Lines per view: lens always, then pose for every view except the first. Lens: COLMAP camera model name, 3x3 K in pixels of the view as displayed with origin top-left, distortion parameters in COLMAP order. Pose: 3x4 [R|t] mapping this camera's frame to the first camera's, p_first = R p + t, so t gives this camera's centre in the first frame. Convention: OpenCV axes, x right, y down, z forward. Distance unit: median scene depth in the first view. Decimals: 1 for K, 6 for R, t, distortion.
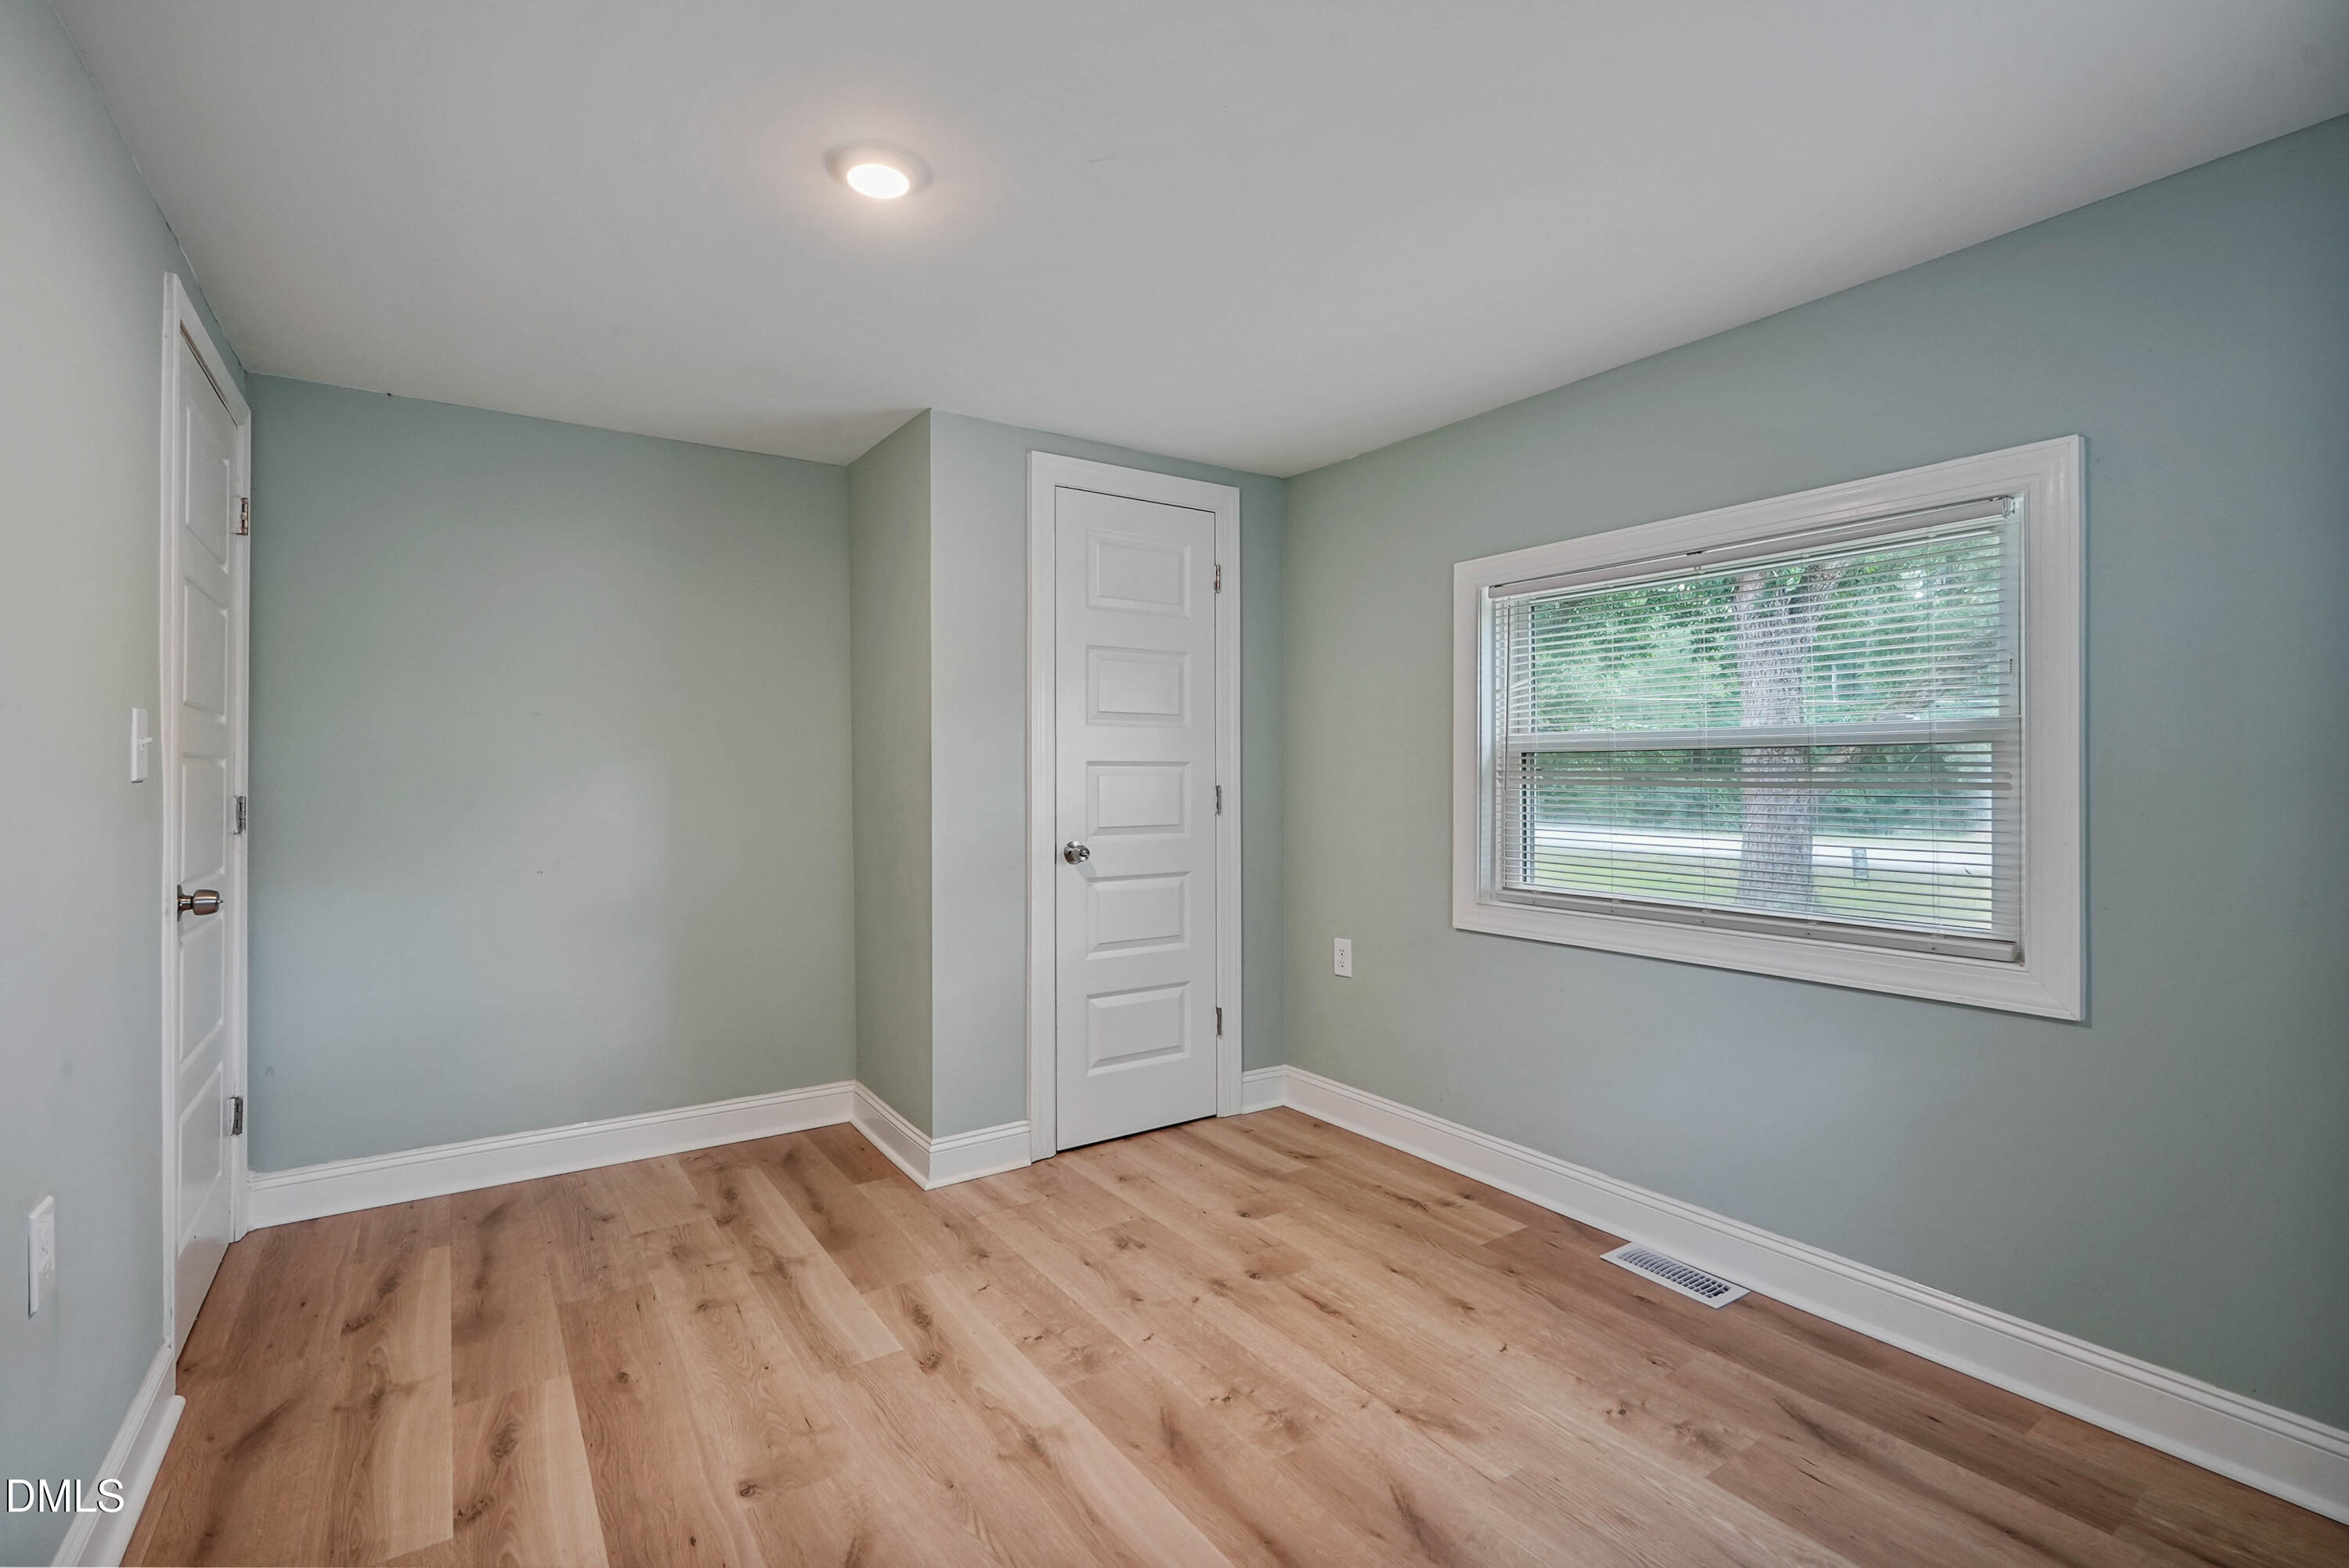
lens RADIAL K [[1067.0, 0, 1157.1], [0, 1067.0, 781.4], [0, 0, 1]] dist [-0.011241, 0.006206]
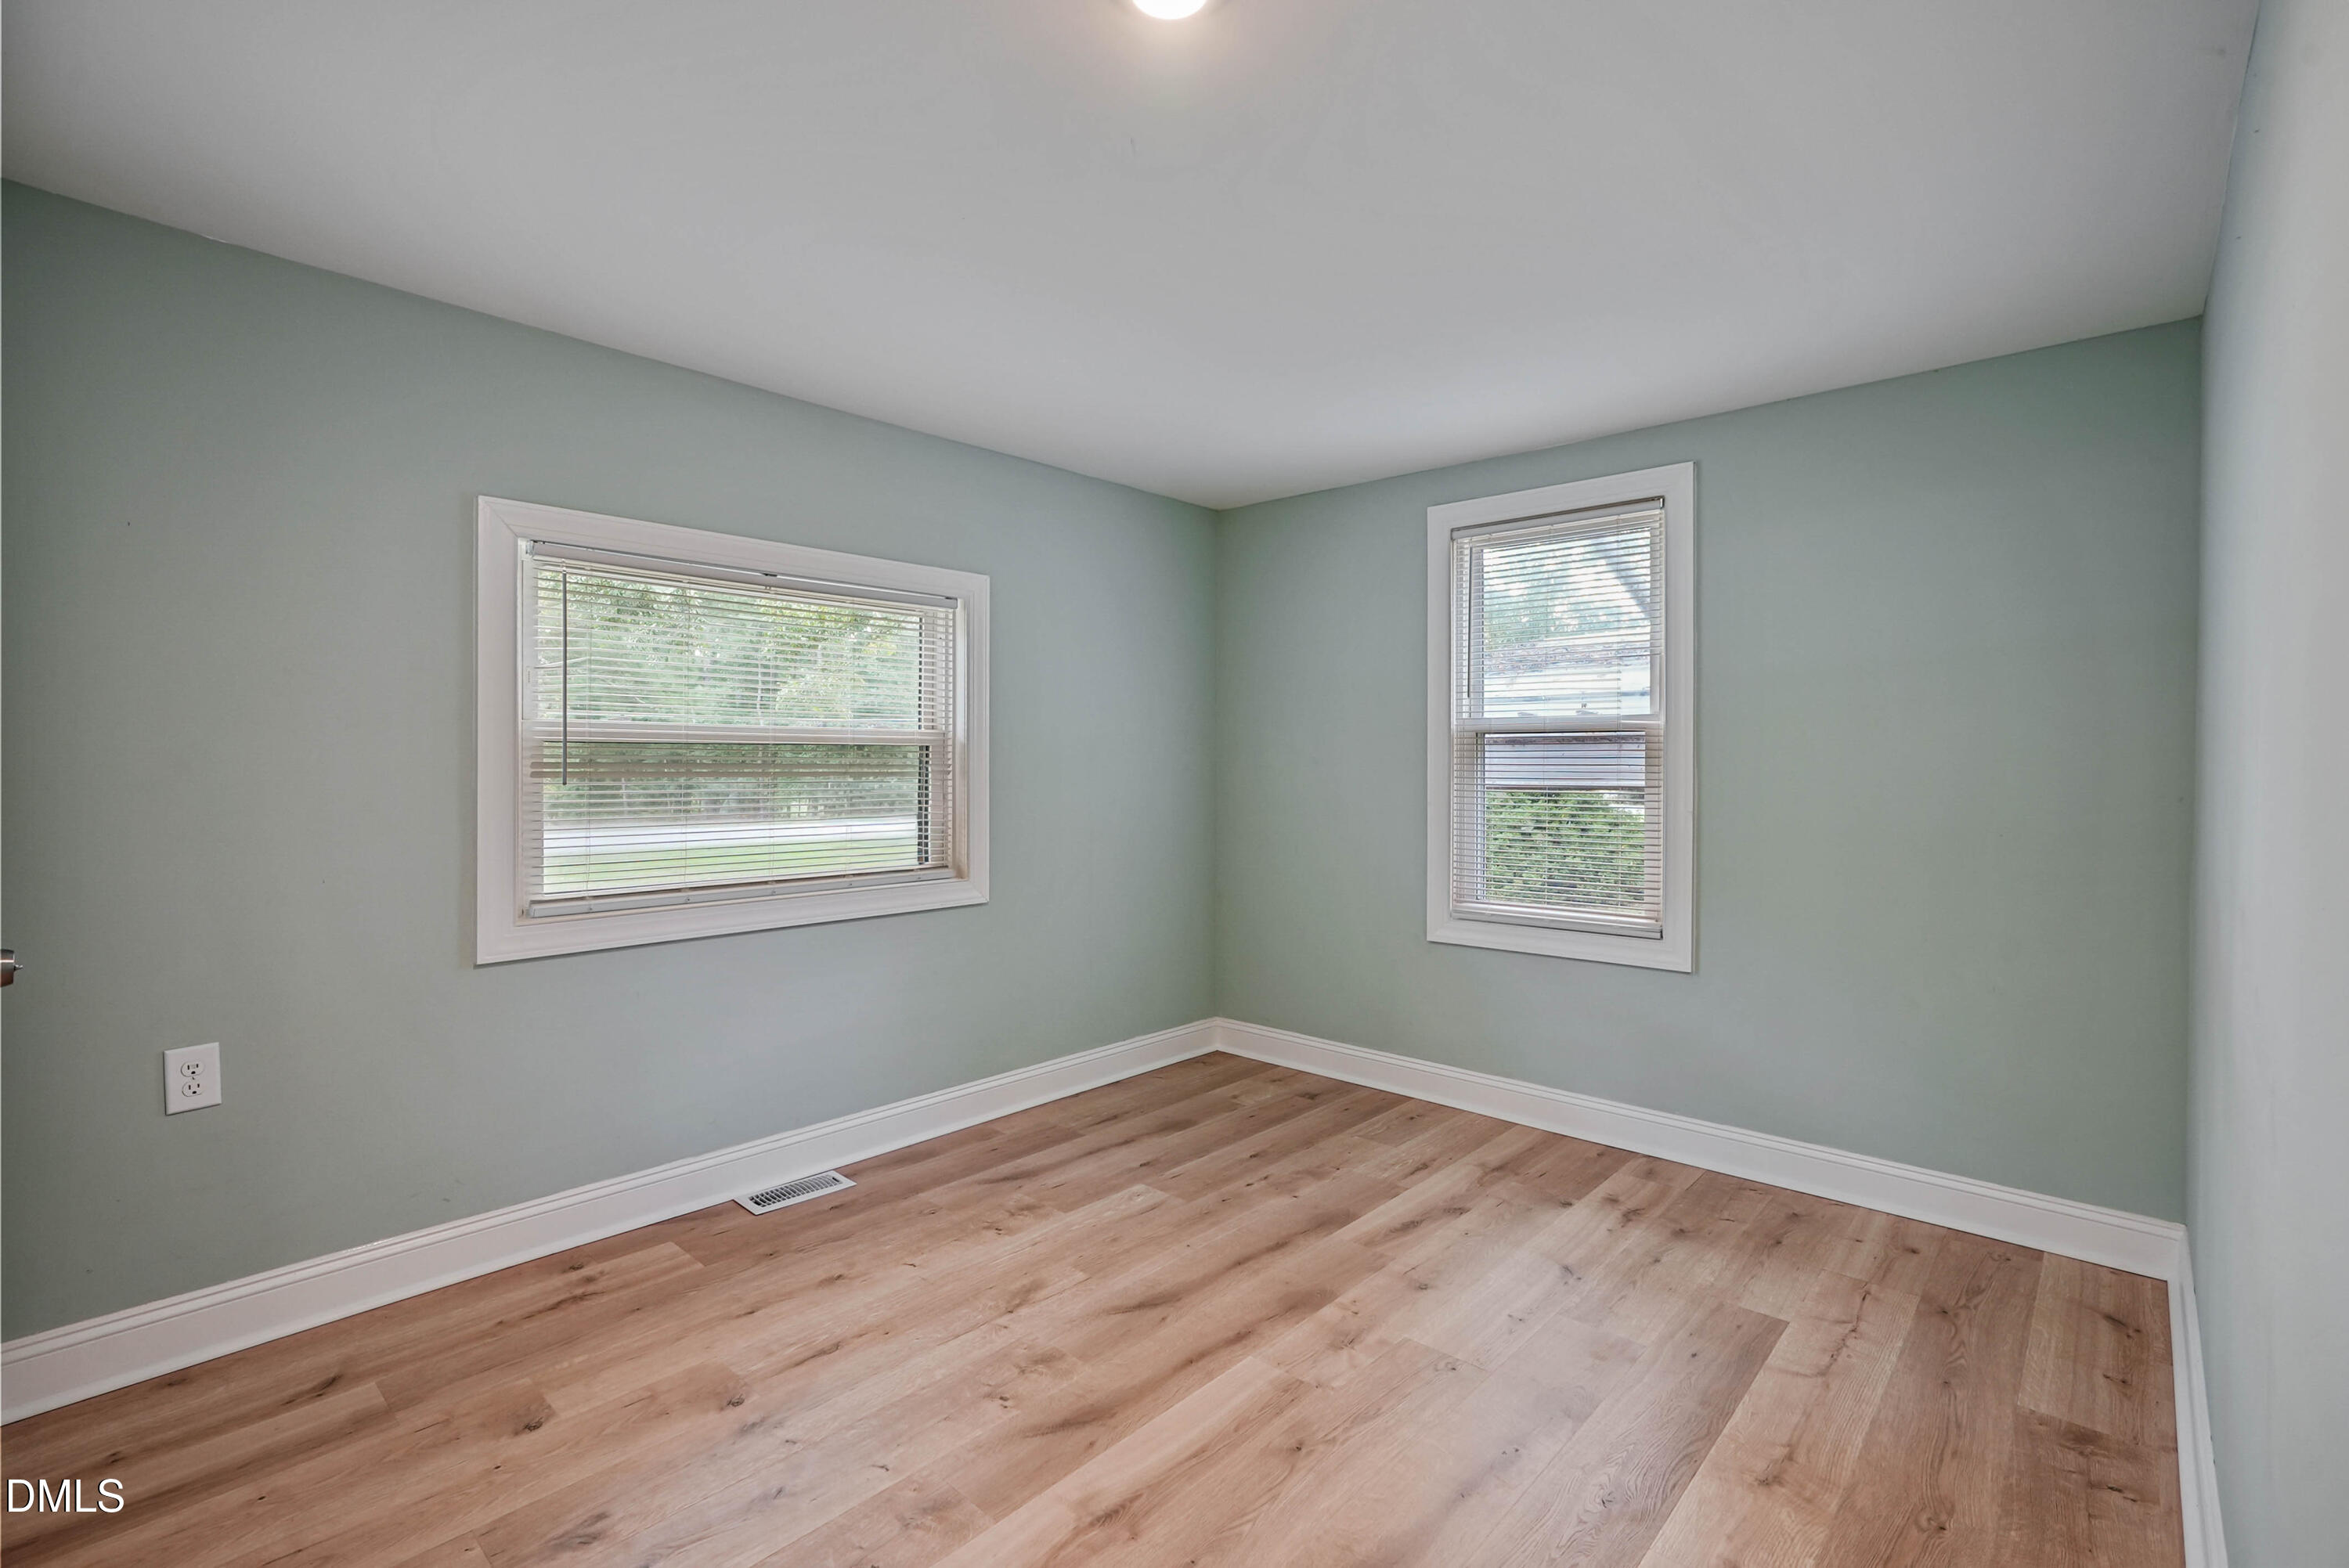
lens RADIAL K [[1067.0, 0, 1173.8], [0, 1067.0, 779.8], [0, 0, 1]] dist [-0.011241, 0.006206]
pose [[-0.243037, -0.014650, 0.969906, -0.776247], [0.005642, 0.999848, 0.016516, -0.009366], [-0.970001, 0.009486, -0.242917, 0.907191]]
